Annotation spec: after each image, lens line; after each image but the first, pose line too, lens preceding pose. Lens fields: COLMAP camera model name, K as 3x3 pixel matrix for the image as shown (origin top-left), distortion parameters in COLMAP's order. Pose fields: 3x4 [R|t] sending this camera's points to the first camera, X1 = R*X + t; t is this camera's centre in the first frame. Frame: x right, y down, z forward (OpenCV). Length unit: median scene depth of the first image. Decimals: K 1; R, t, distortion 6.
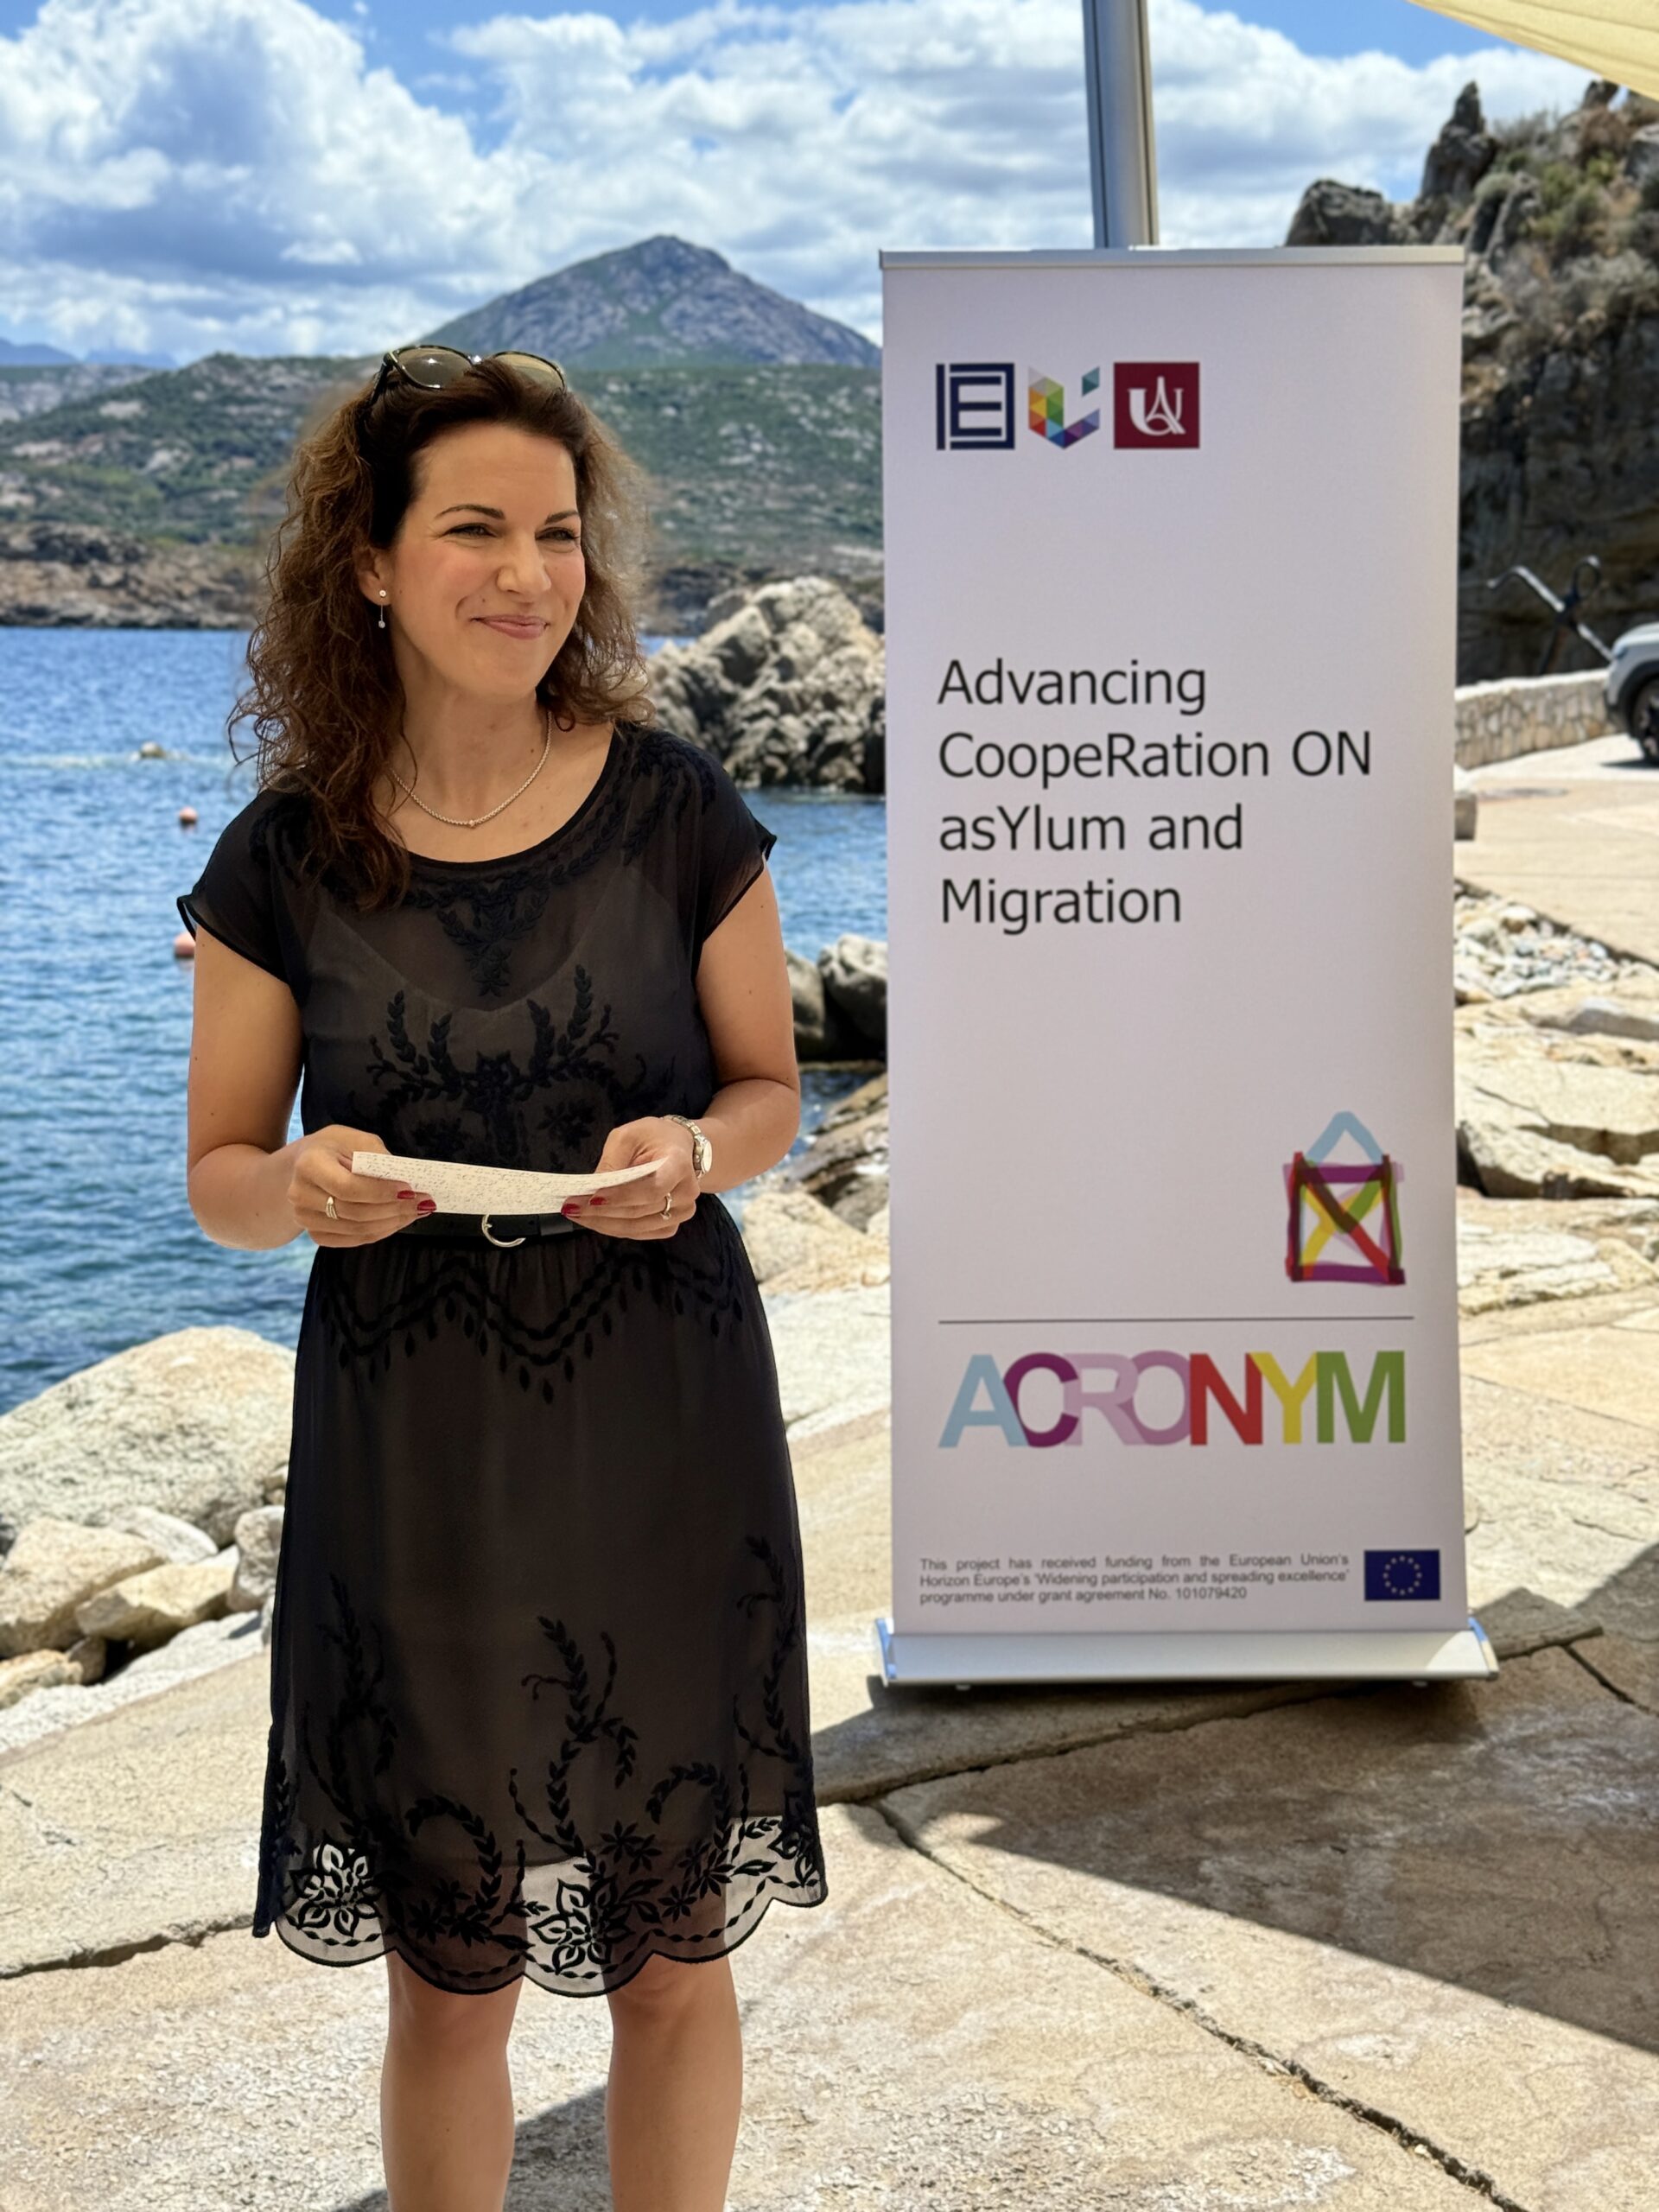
lens RADIAL K [[3116.4, 0, 836.4], [0, 3116.4, 1122.5], [0, 0, 1]] dist [0.100840, -0.008214]
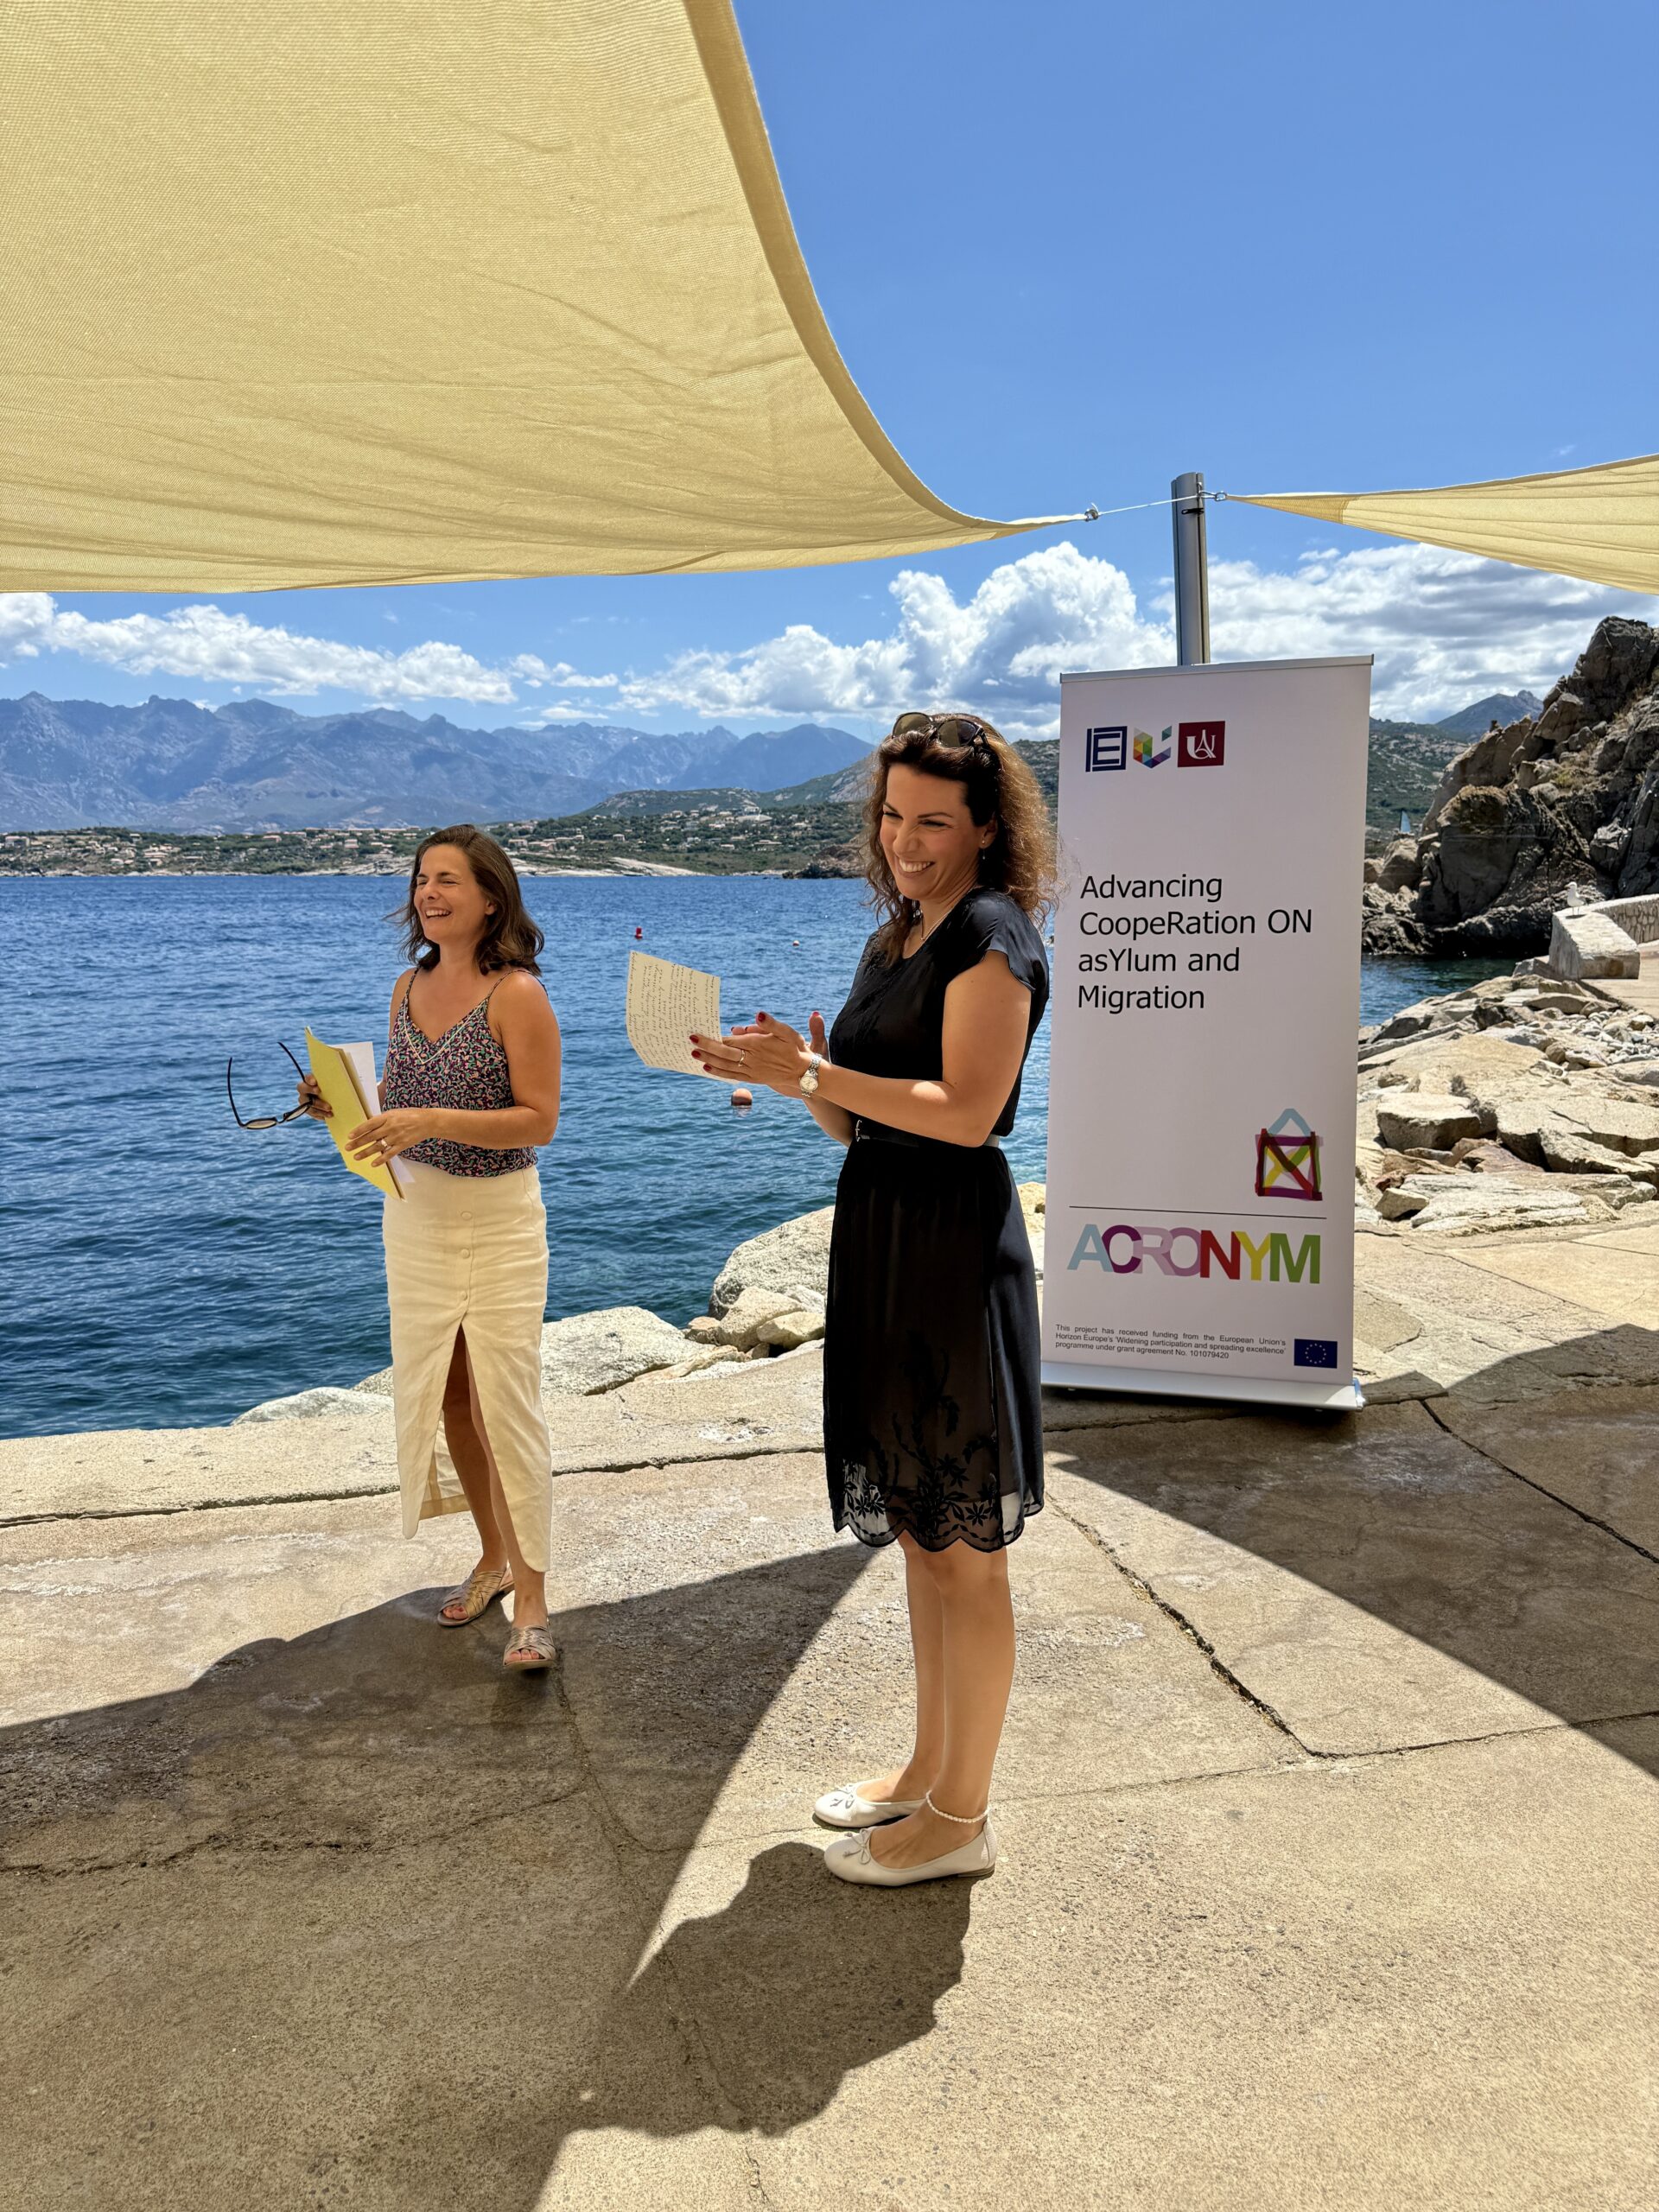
lens RADIAL K [[1549.9, 0, 807.0], [0, 1549.9, 1102.5], [0, 0, 1]] dist [0.178617, -0.402499]
pose [[0.951461, 0.030382, -0.306267, 0.175708], [-0.033767, 0.999413, -0.005756, 0.008544], [0.305913, 0.015818, 0.951928, -0.004970]]
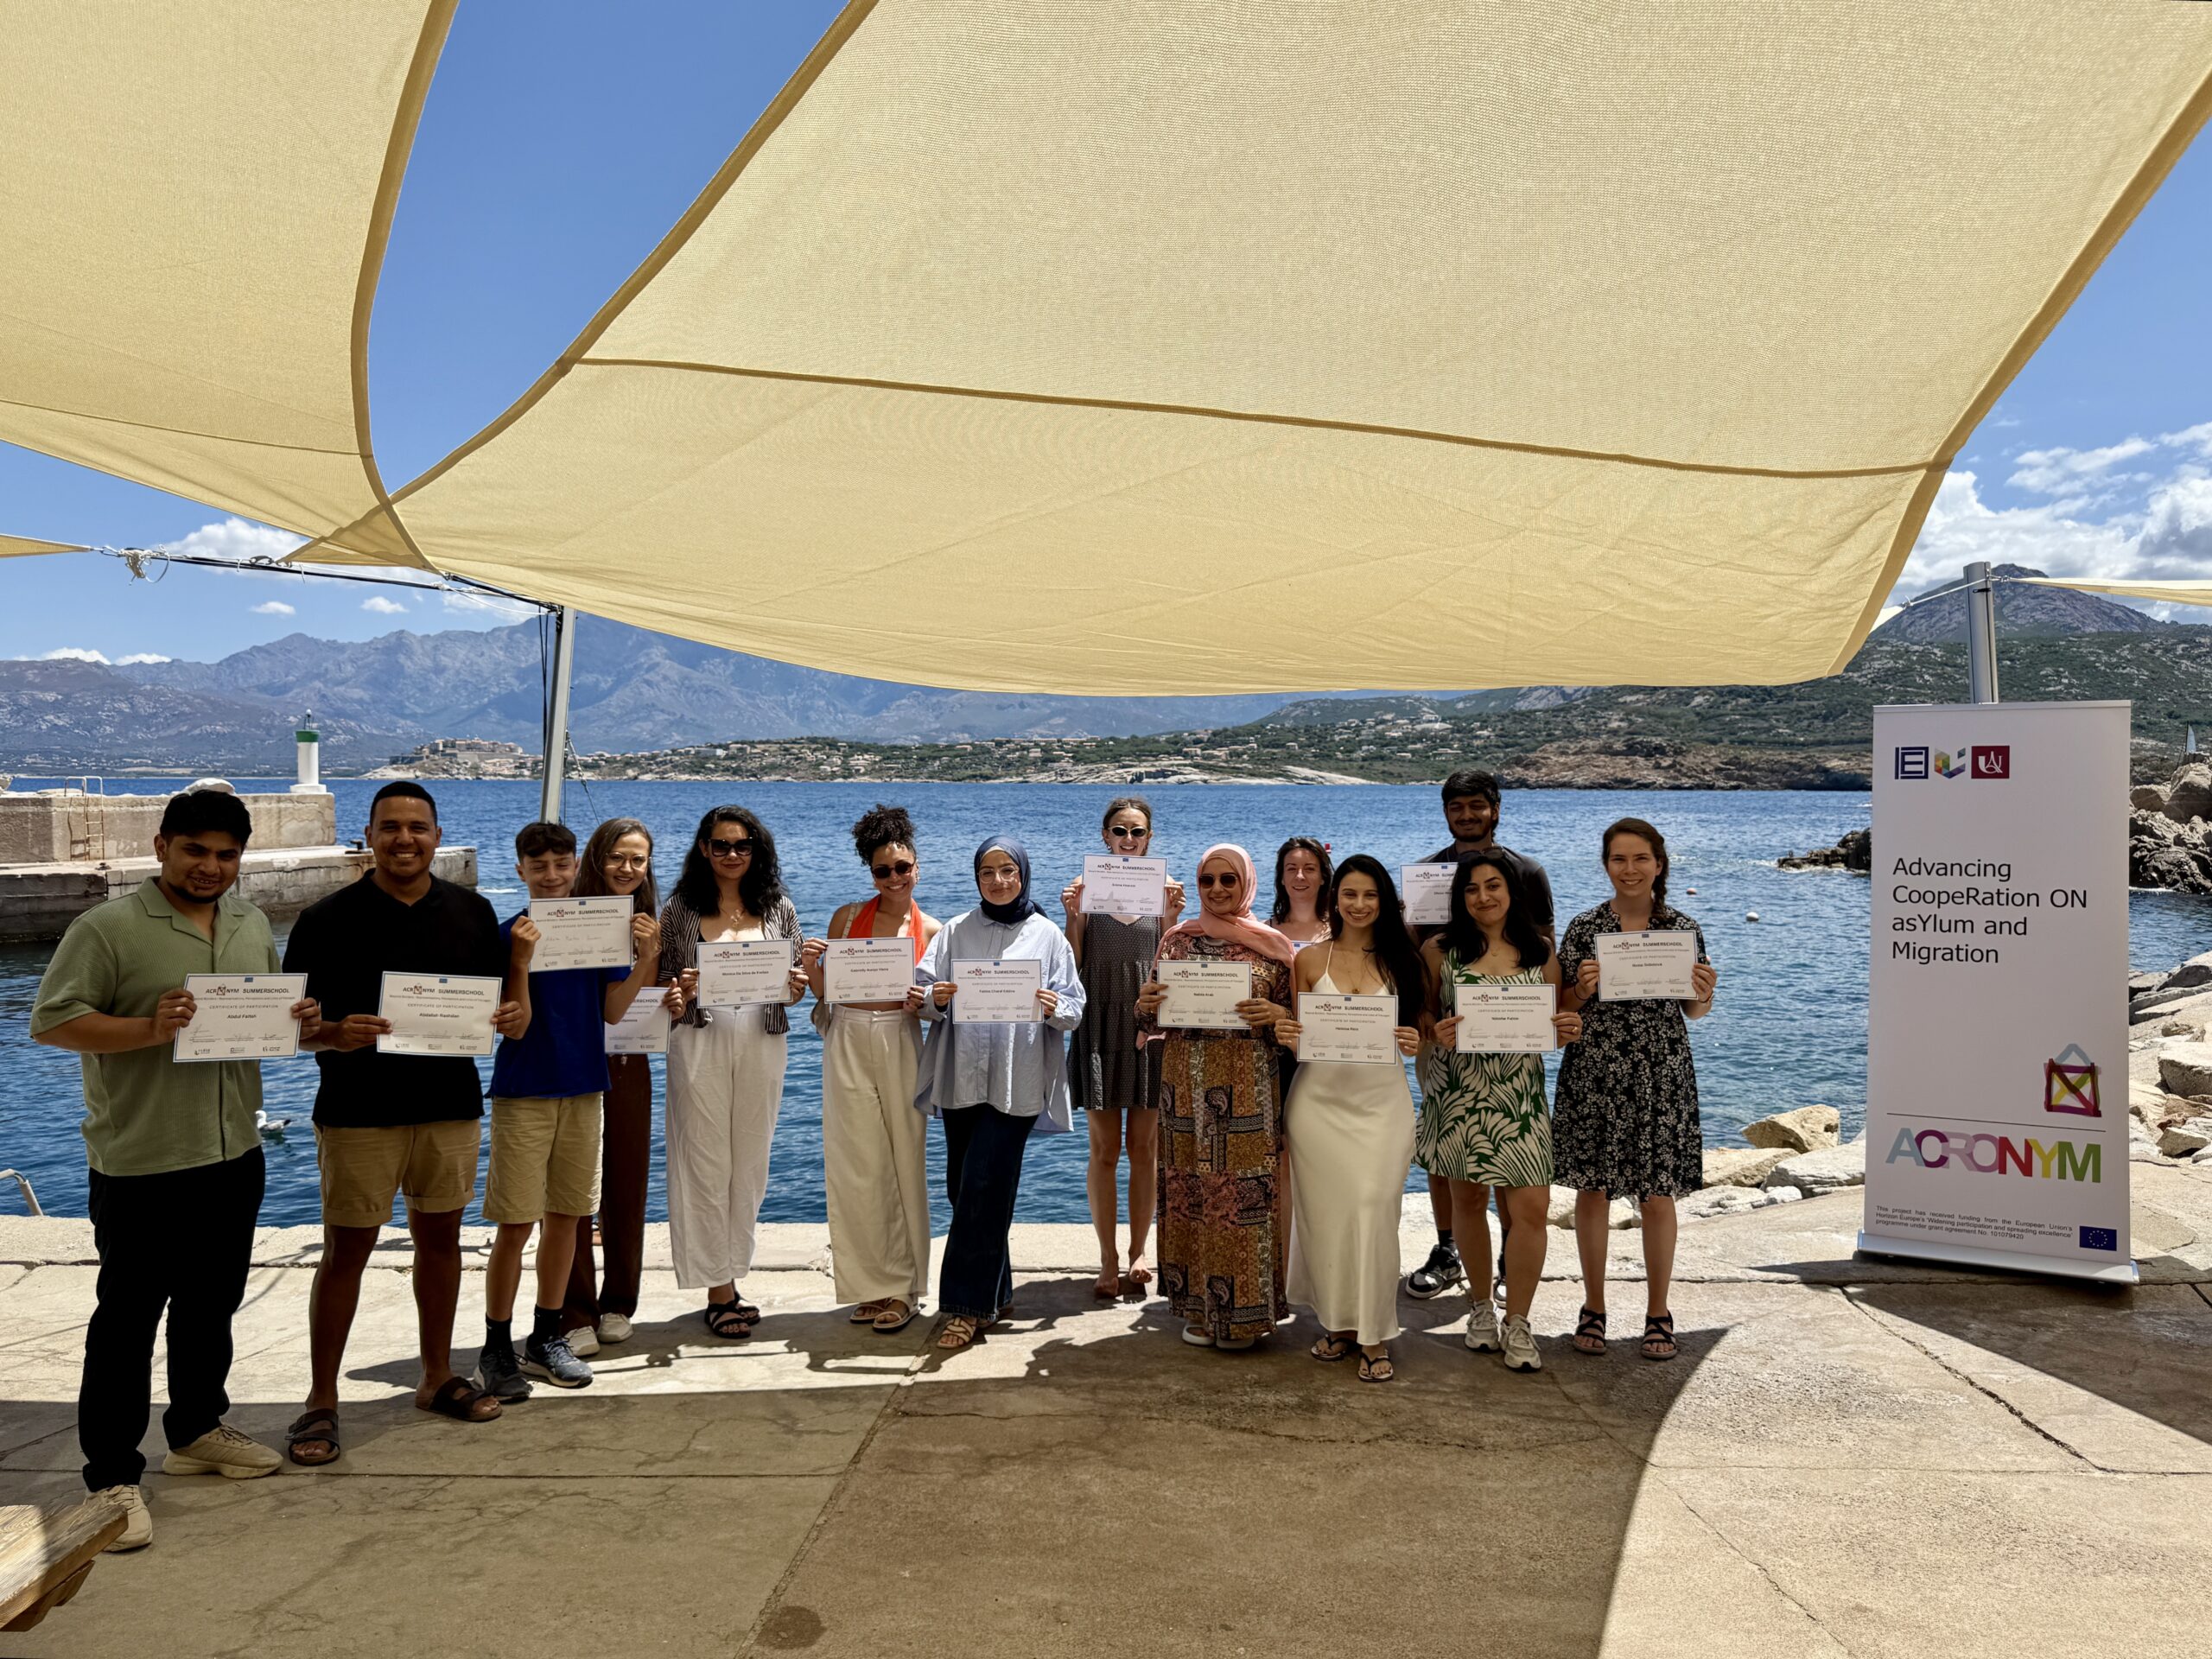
lens RADIAL K [[1594.5, 0, 1111.5], [0, 1594.5, 830.2], [0, 0, 1]] dist [-0.002639, -0.005786]
pose [[0.850802, 0.008386, -0.525420, 0.175697], [-0.078036, 0.990802, -0.110548, 0.027553], [0.519660, 0.135056, 0.843631, -0.470029]]
